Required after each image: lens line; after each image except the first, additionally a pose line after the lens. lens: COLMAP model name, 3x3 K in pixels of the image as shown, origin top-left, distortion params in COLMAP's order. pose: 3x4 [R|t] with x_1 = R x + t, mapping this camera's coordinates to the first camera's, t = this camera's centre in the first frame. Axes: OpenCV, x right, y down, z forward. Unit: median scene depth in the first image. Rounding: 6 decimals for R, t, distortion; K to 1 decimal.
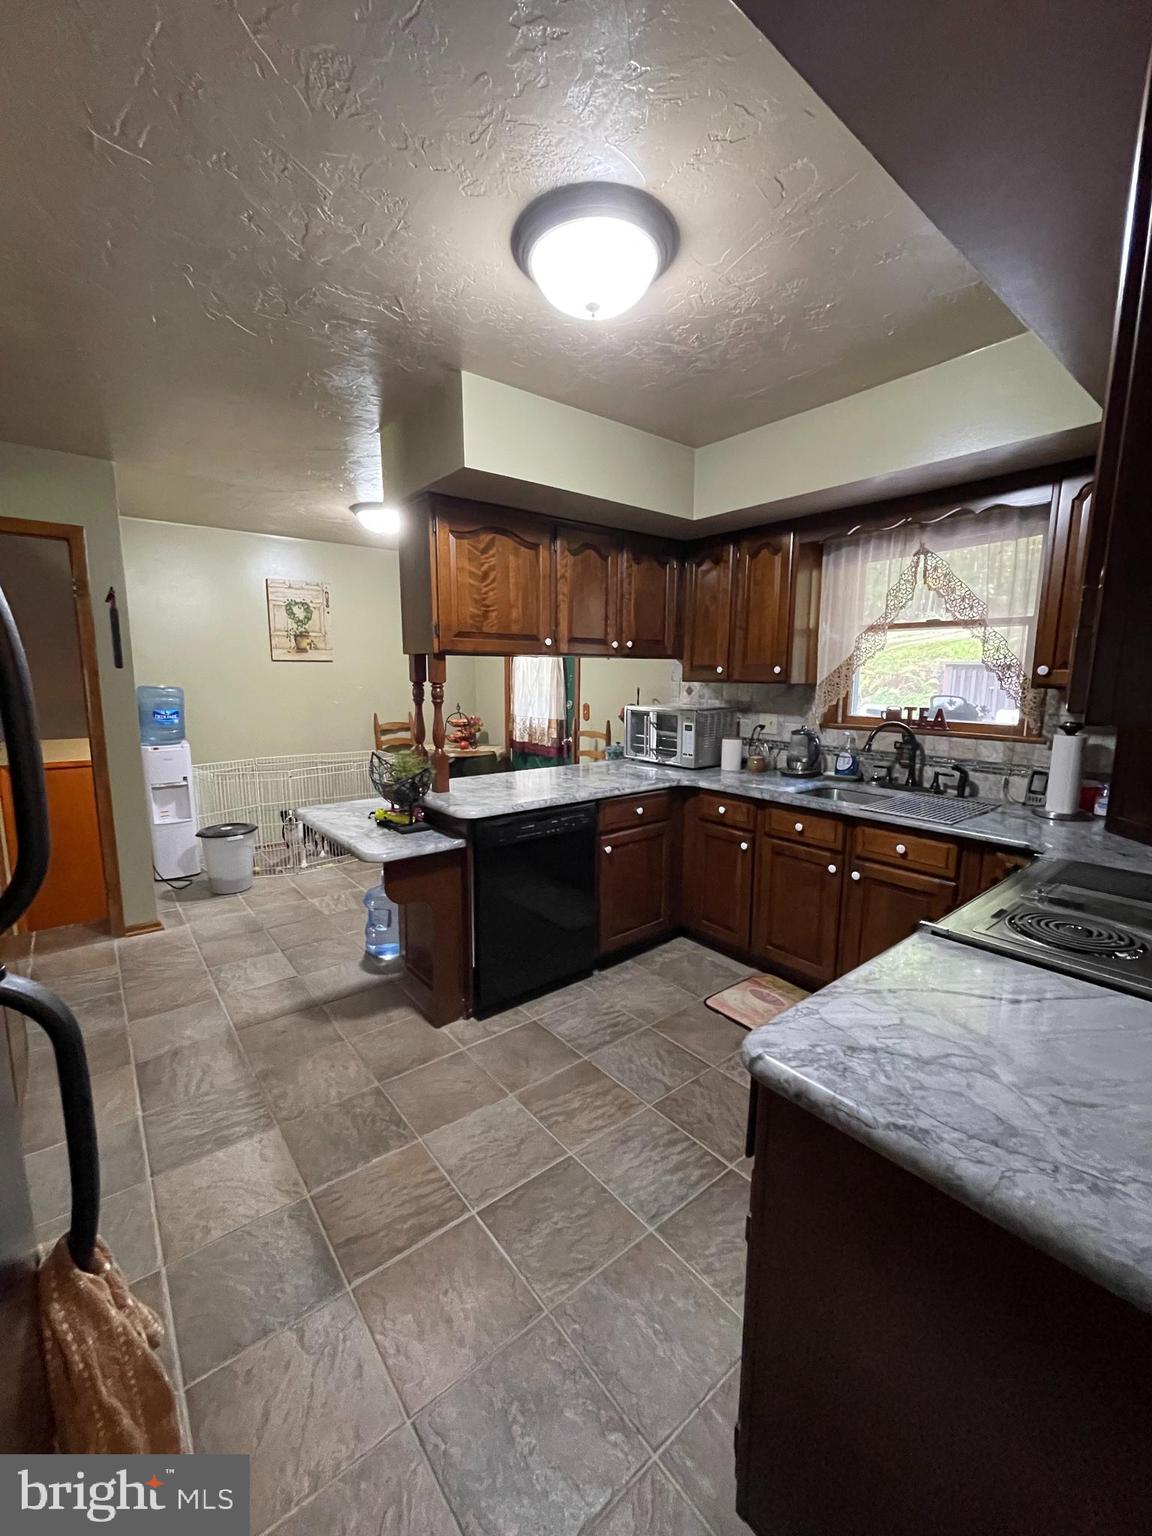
lens RADIAL K [[618.5, 0, 574.1], [0, 618.5, 768.2], [0, 0, 1]] dist [-0.001569, -0.000095]
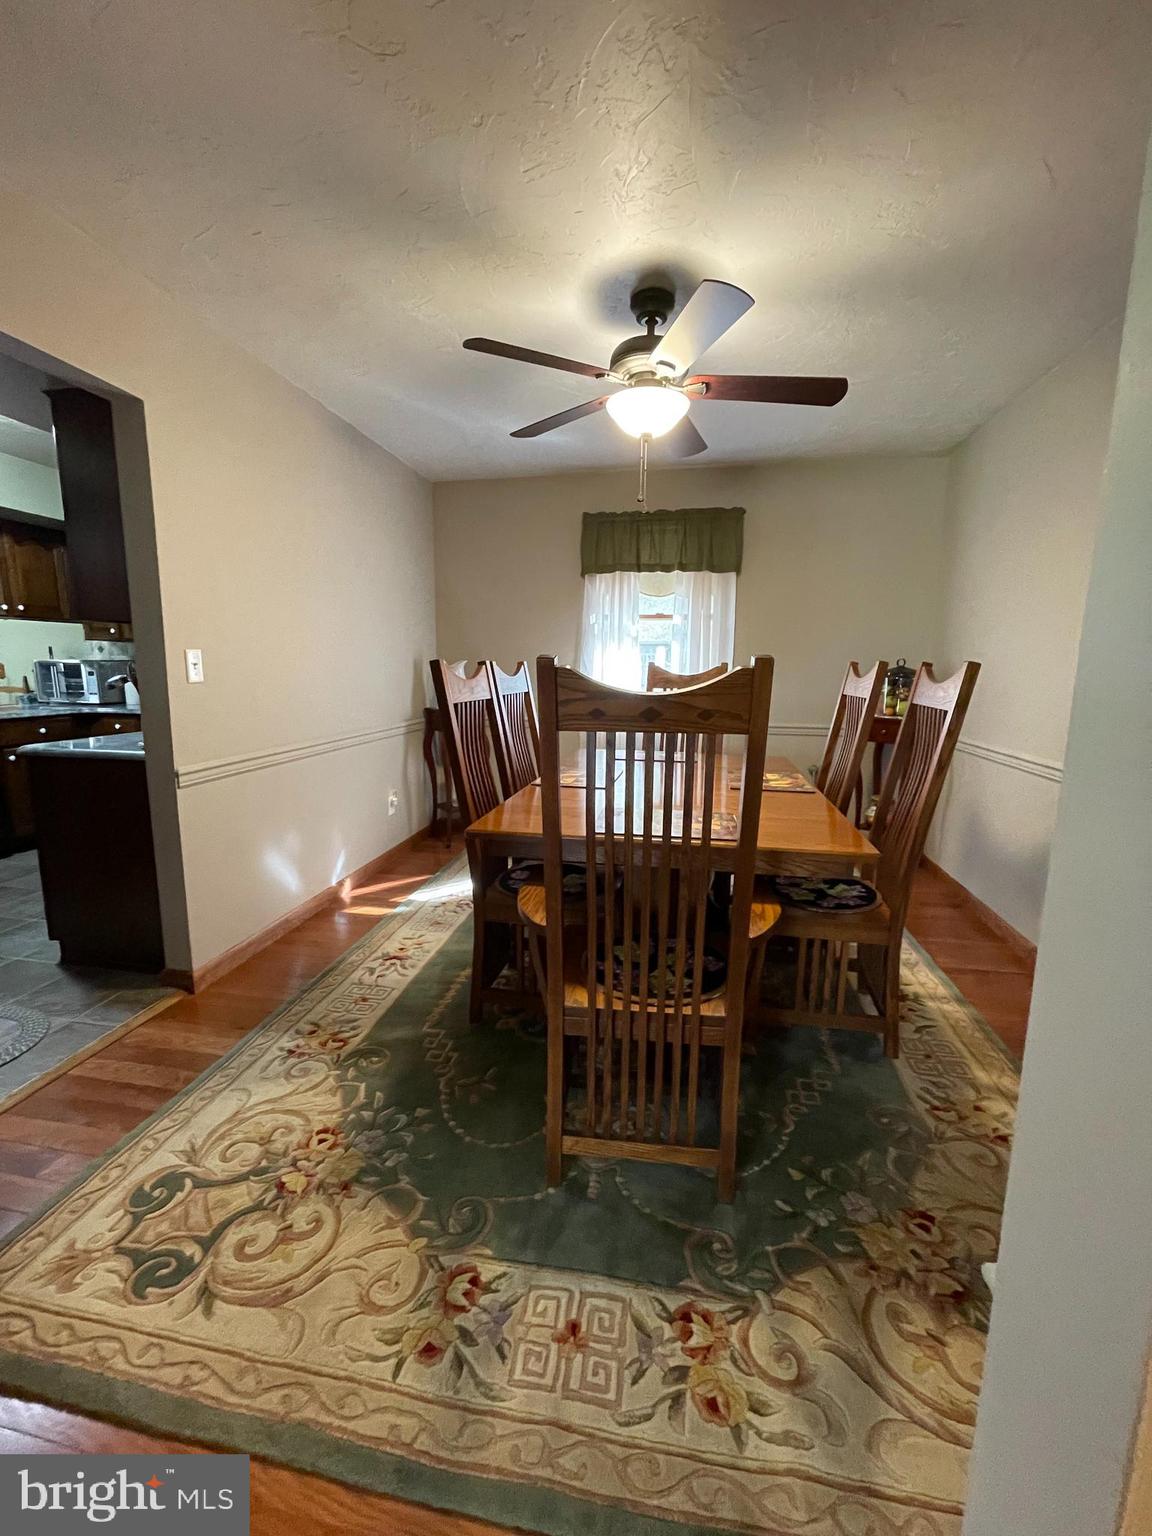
lens RADIAL K [[618.5, 0, 575.6], [0, 618.5, 765.0], [0, 0, 1]] dist [-0.001569, -0.000095]
pose [[0.760494, -0.104124, 0.640942, 0.101575], [0.094273, 0.994306, 0.049672, 0.158921], [-0.642465, 0.022649, 0.765980, -0.673277]]
